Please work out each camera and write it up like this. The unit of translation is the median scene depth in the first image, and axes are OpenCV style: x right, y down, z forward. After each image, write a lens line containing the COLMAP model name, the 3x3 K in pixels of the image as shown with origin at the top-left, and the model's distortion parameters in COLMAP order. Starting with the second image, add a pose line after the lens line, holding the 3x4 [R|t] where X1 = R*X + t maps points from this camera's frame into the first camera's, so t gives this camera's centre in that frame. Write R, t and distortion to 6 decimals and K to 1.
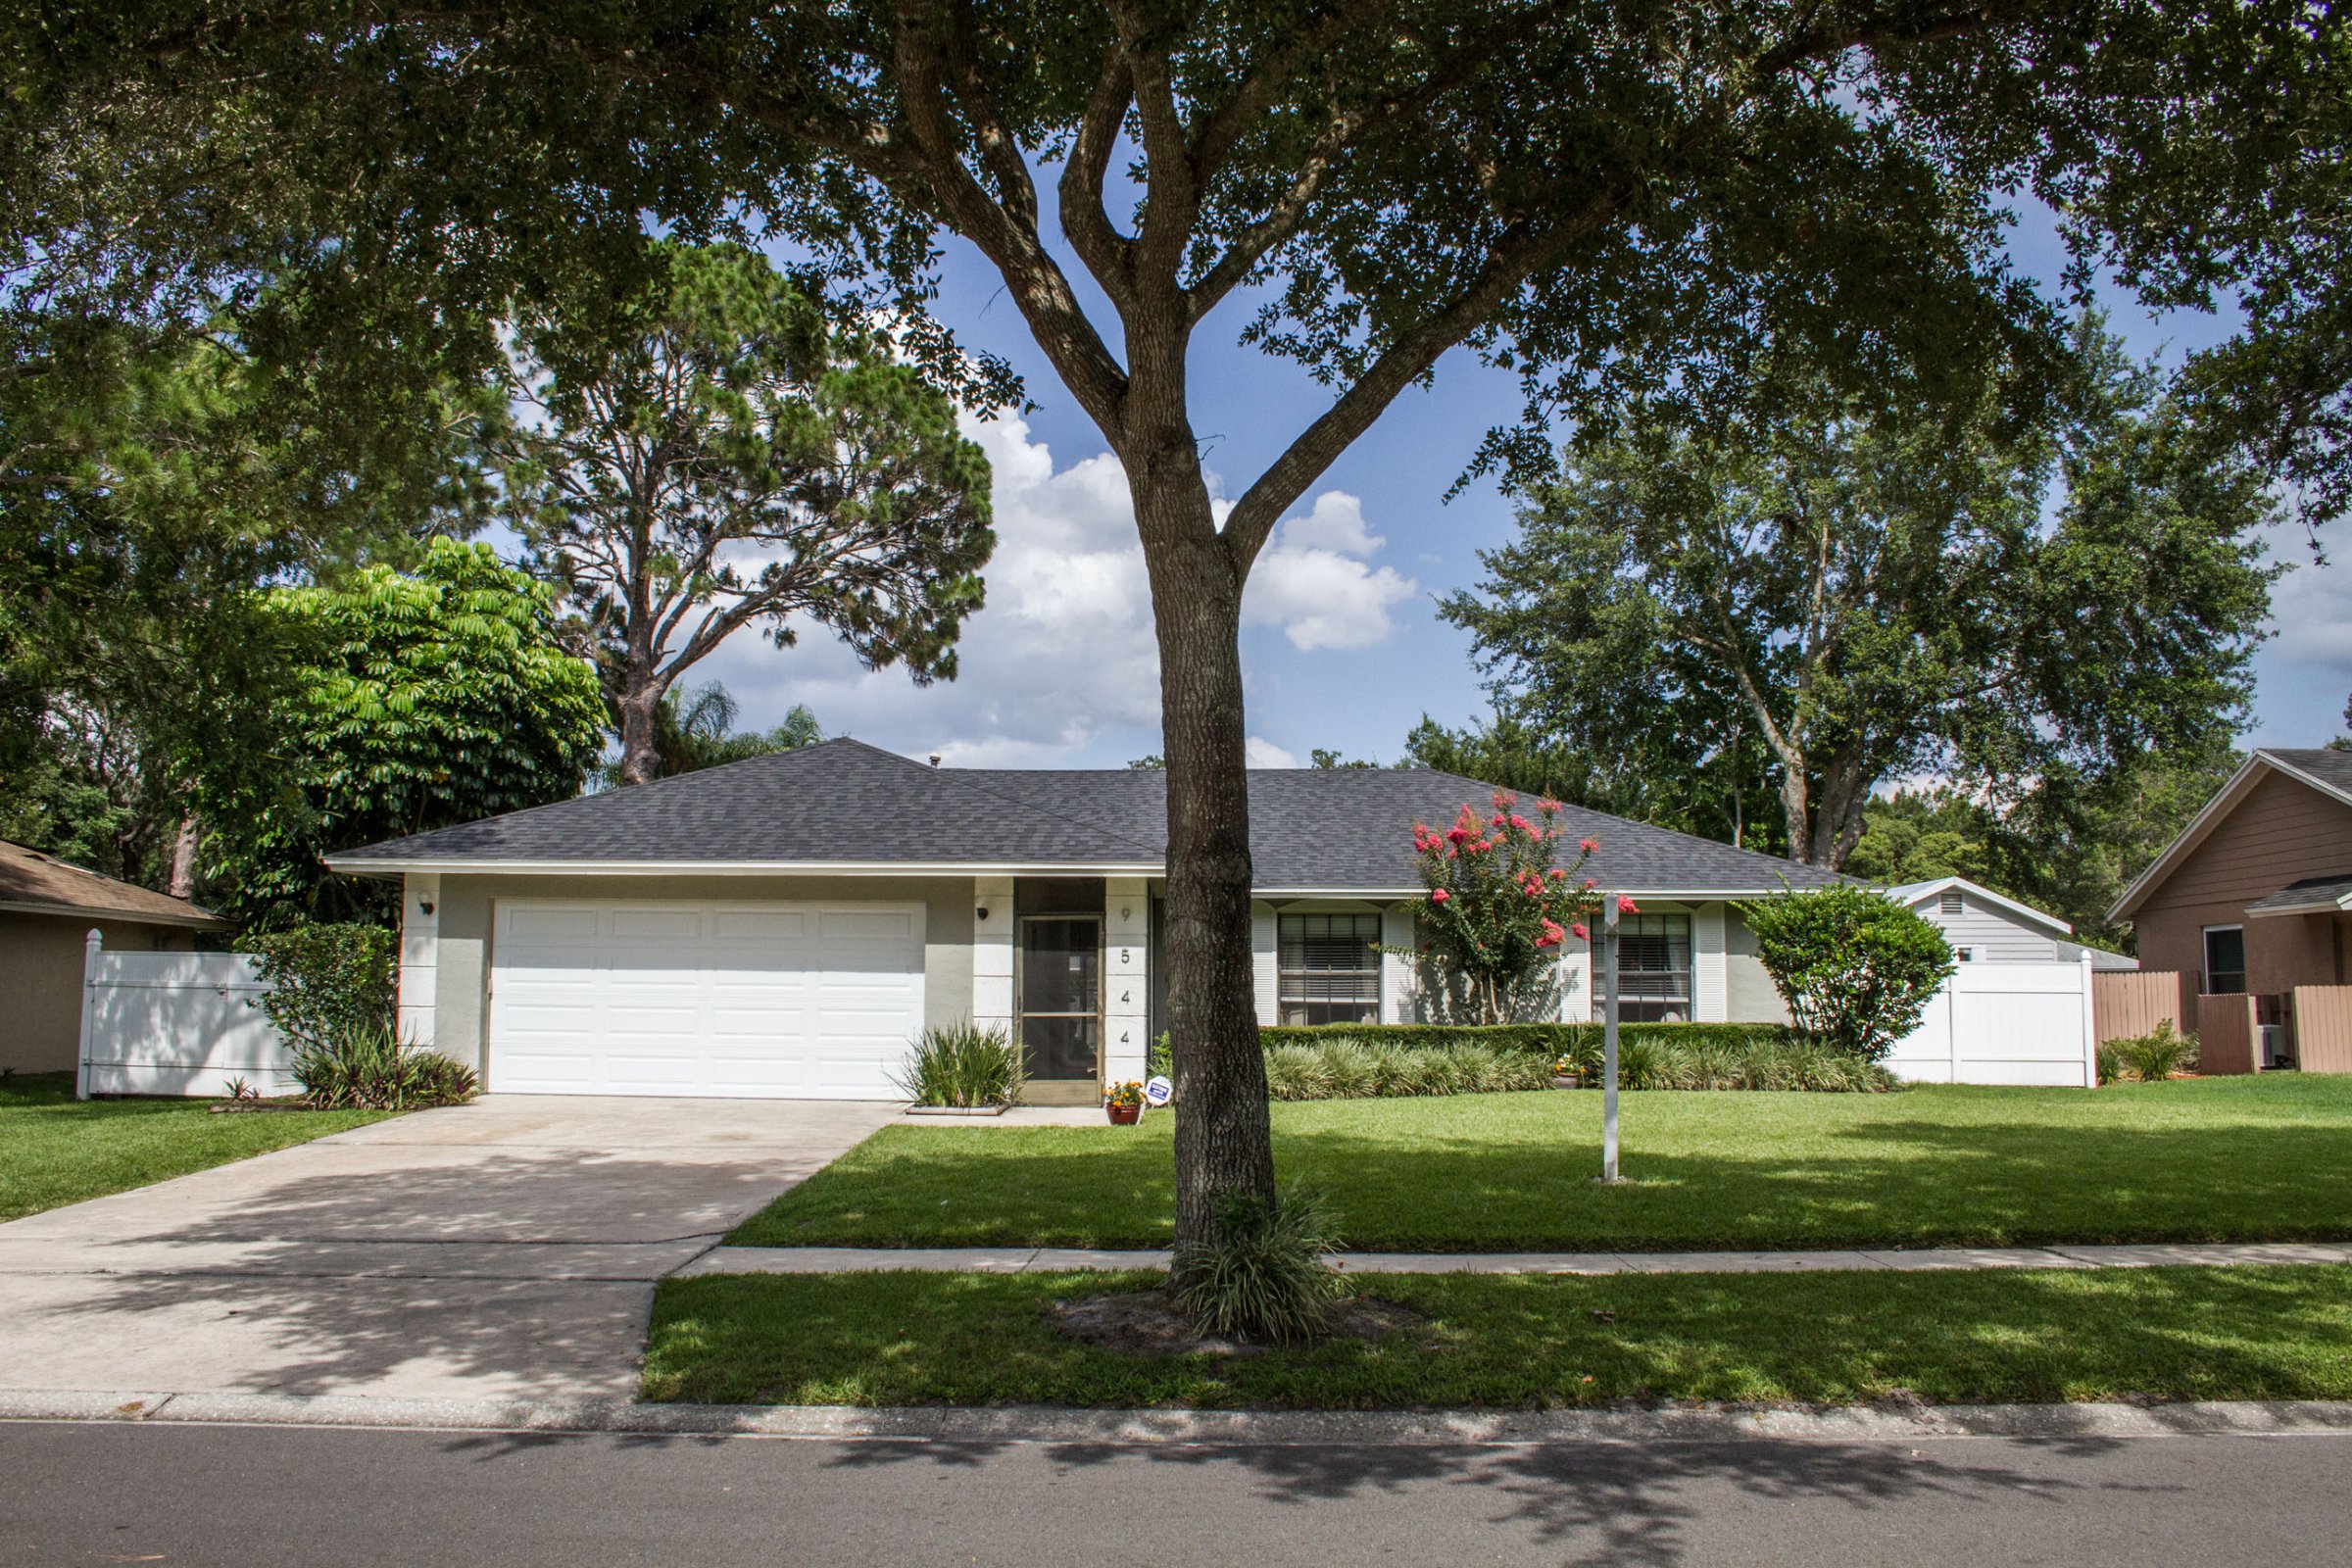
lens RADIAL K [[1928.7, 0, 1175.7], [0, 1928.7, 785.7], [0, 0, 1]] dist [-0.159235, 0.128175]
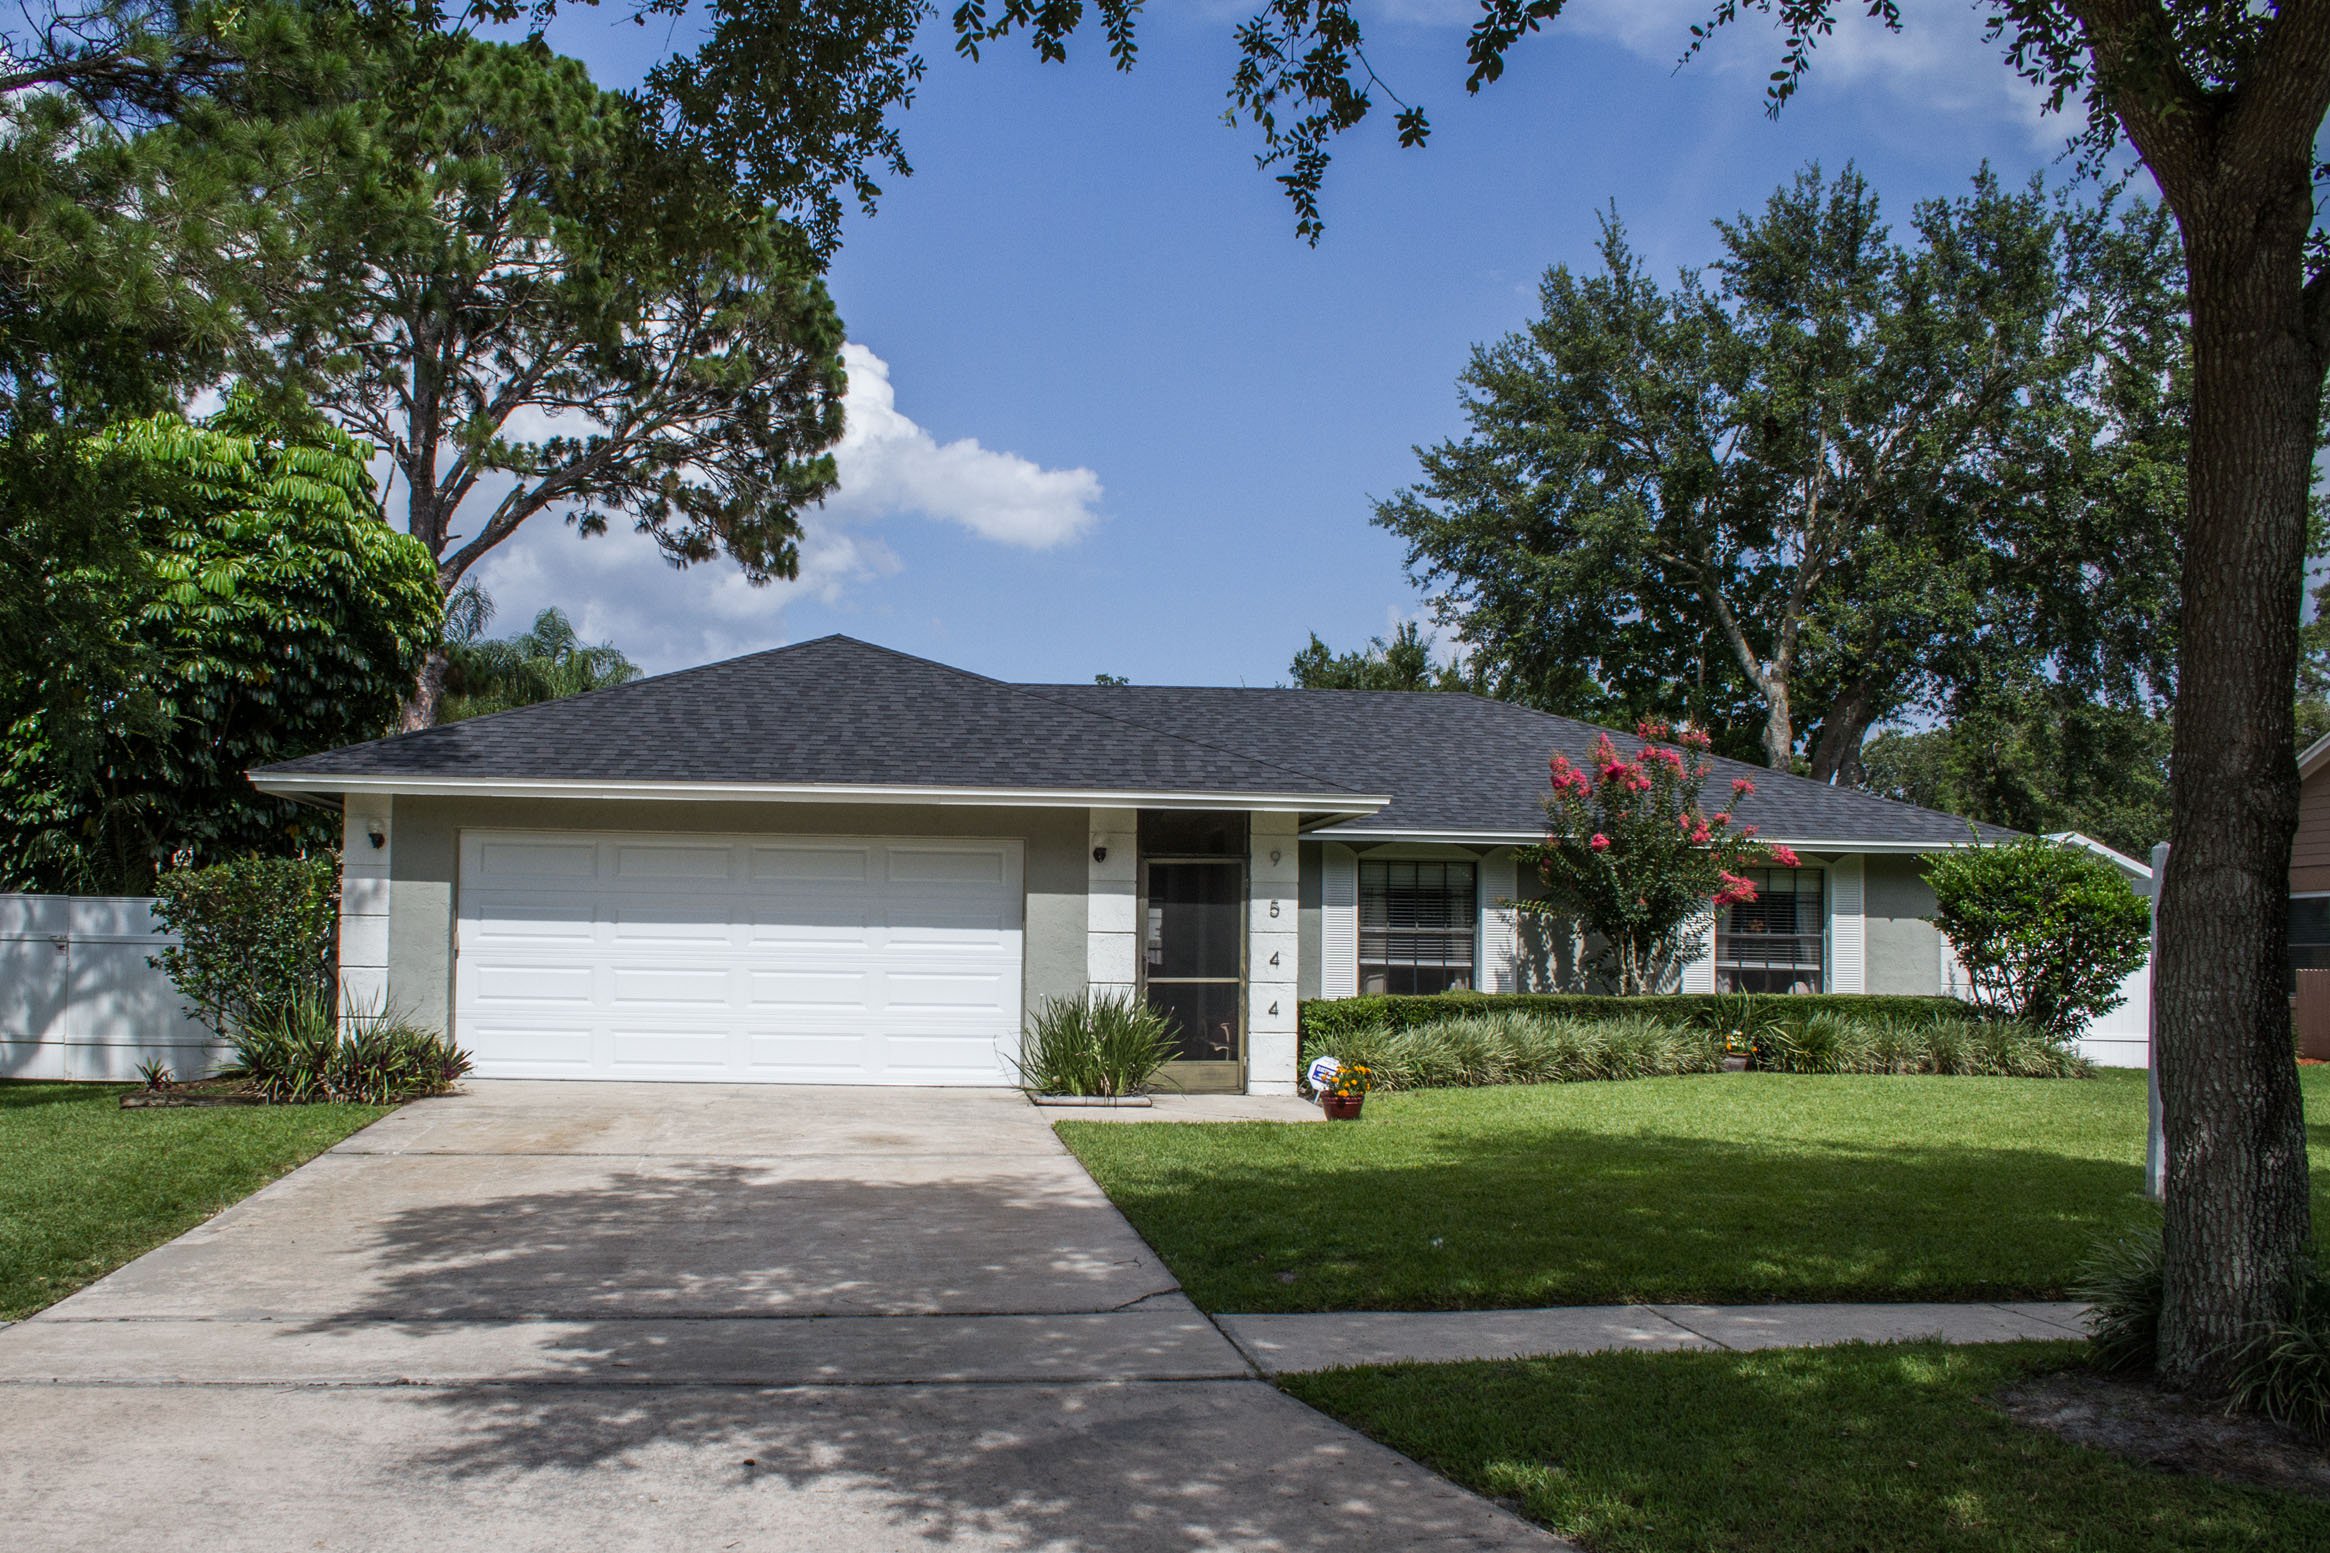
lens RADIAL K [[2158.4, 0, 1155.1], [0, 2158.4, 838.2], [0, 0, 1]] dist [-0.131629, 0.000000]
pose [[0.993296, 0.015846, 0.114507, -0.142455], [-0.022301, 0.998220, 0.055315, 0.007206], [-0.113427, -0.057497, 0.991881, 0.081687]]
